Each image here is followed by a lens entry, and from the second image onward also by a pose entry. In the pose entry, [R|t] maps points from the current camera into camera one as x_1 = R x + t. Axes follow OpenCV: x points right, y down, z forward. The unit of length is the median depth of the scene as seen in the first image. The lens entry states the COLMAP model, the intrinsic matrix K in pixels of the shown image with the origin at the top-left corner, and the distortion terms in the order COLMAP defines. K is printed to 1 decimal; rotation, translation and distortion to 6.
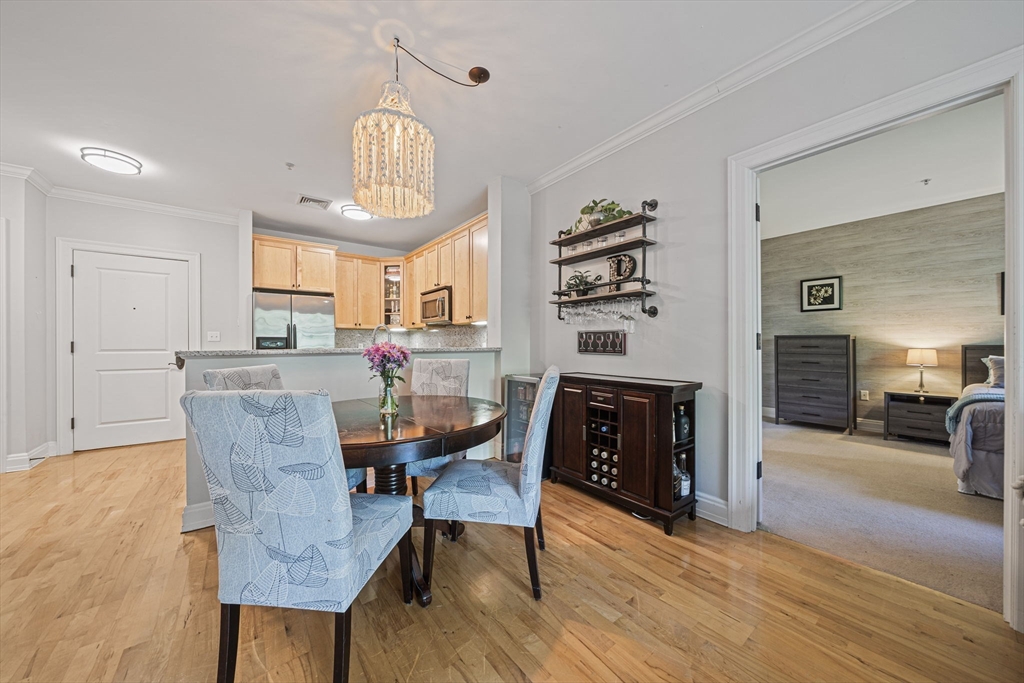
lens RADIAL K [[351.2, 0, 511.0], [0, 351.2, 340.5], [0, 0, 1]] dist [-0.007027, 0.000265]
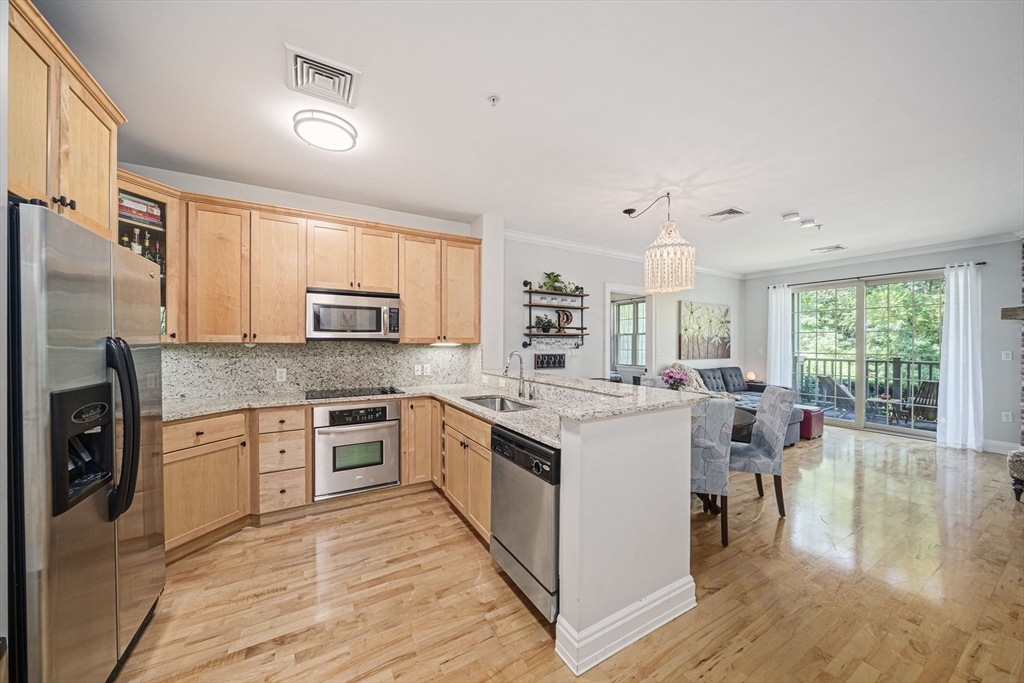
lens RADIAL K [[351.2, 0, 510.0], [0, 351.2, 345.6], [0, 0, 1]] dist [-0.007027, 0.000265]
pose [[0.117202, -0.002563, 0.993105, -1.297848], [-0.008321, 0.999959, 0.003563, -0.066884], [-0.993073, -0.008682, 0.117176, 0.945554]]
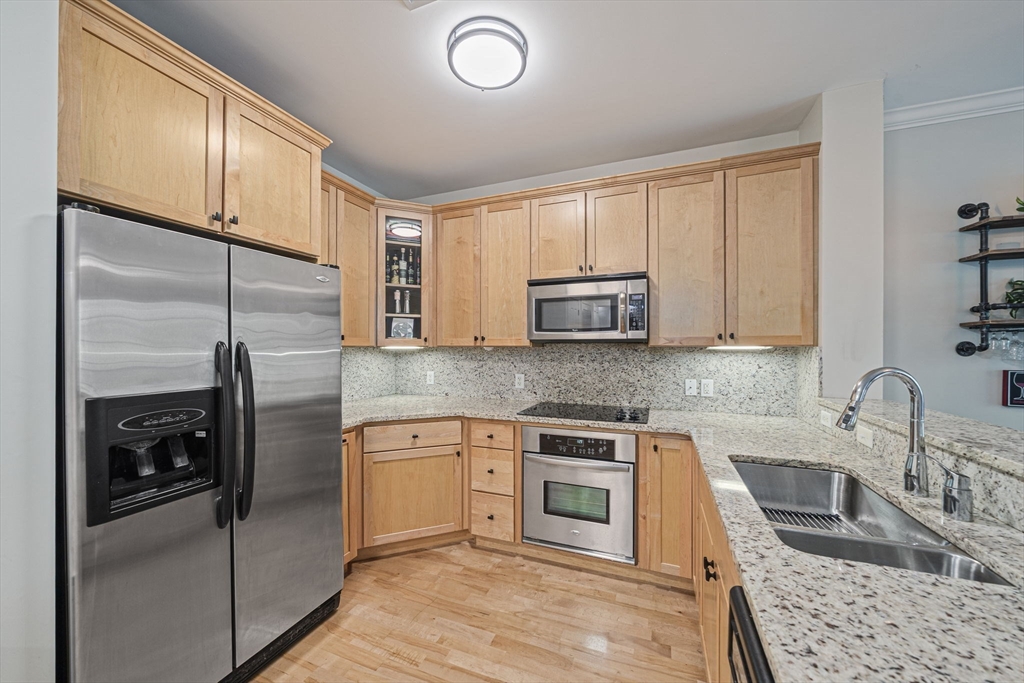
lens RADIAL K [[351.2, 0, 517.0], [0, 351.2, 345.6], [0, 0, 1]] dist [-0.007027, 0.000265]
pose [[0.855478, 0.002006, 0.517835, -0.871240], [-0.004859, 0.999980, 0.004153, -0.069950], [-0.517816, -0.006069, 0.855470, 0.934340]]
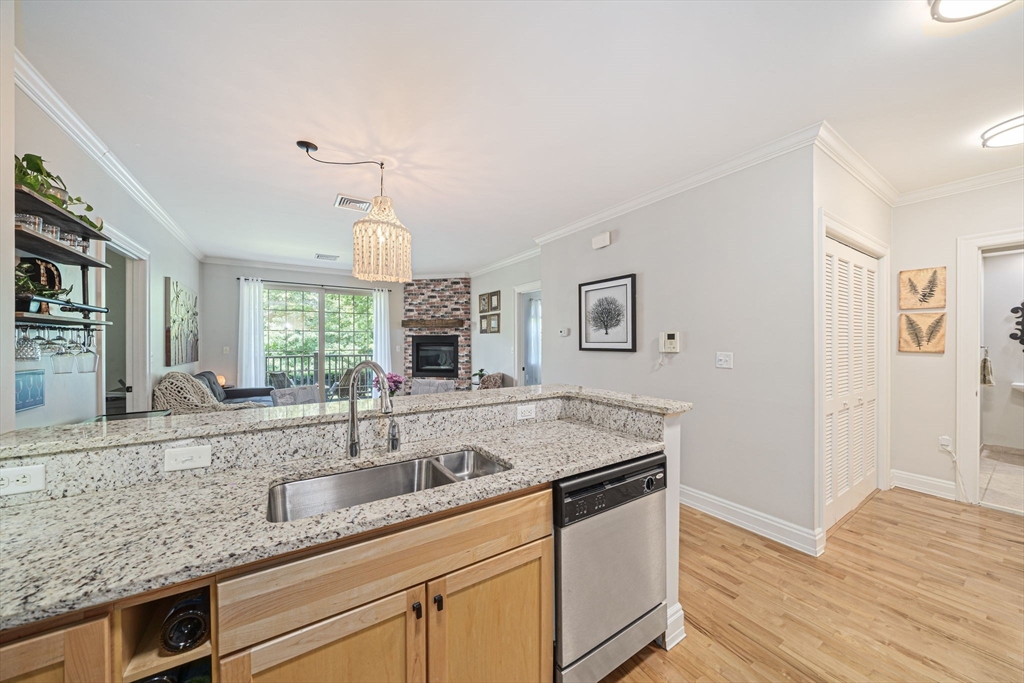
lens RADIAL K [[351.2, 0, 529.0], [0, 351.2, 341.5], [0, 0, 1]] dist [-0.007027, 0.000265]
pose [[-0.998621, 0.004703, 0.052283, -0.612532], [0.004437, 0.999977, -0.005208, -0.069551], [-0.052307, -0.004969, -0.998619, 1.454646]]
